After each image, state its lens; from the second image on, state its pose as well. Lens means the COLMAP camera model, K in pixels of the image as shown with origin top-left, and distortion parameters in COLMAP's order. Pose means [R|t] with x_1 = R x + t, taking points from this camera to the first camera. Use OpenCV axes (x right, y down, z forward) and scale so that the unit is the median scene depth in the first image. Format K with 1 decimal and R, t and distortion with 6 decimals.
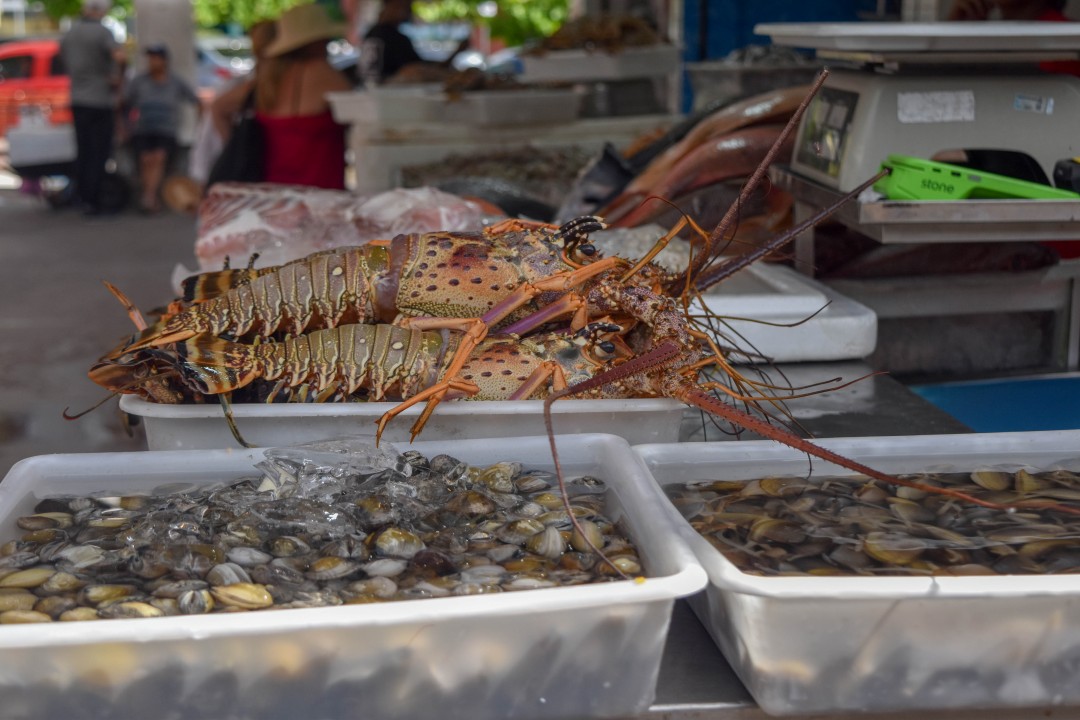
lens RADIAL K [[1901.7, 0, 540.0], [0, 1901.7, 360.0], [0, 0, 1]] dist [-0.011280, 0.048805]
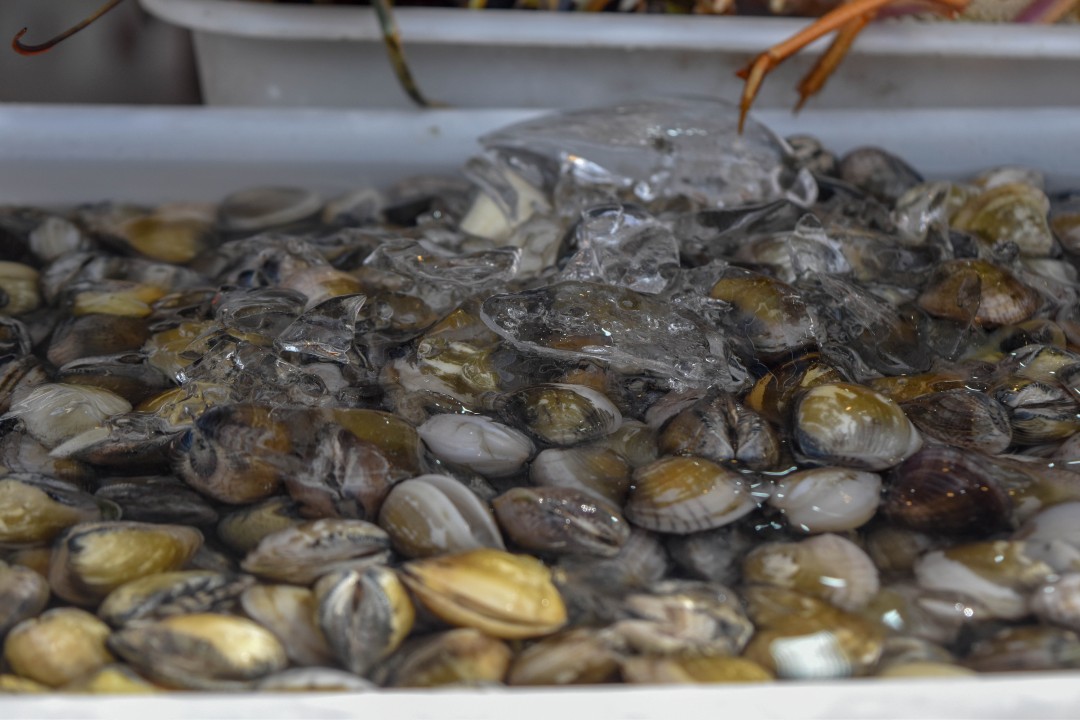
lens RADIAL K [[2450.9, 0, 540.0], [0, 2450.9, 360.0], [0, 0, 1]] dist [0.014669, 0.032249]
pose [[0.998247, 0.047876, -0.034801, -0.099878], [-0.039437, 0.976459, 0.212069, -0.018552], [0.044135, -0.210325, 0.976635, 0.407618]]
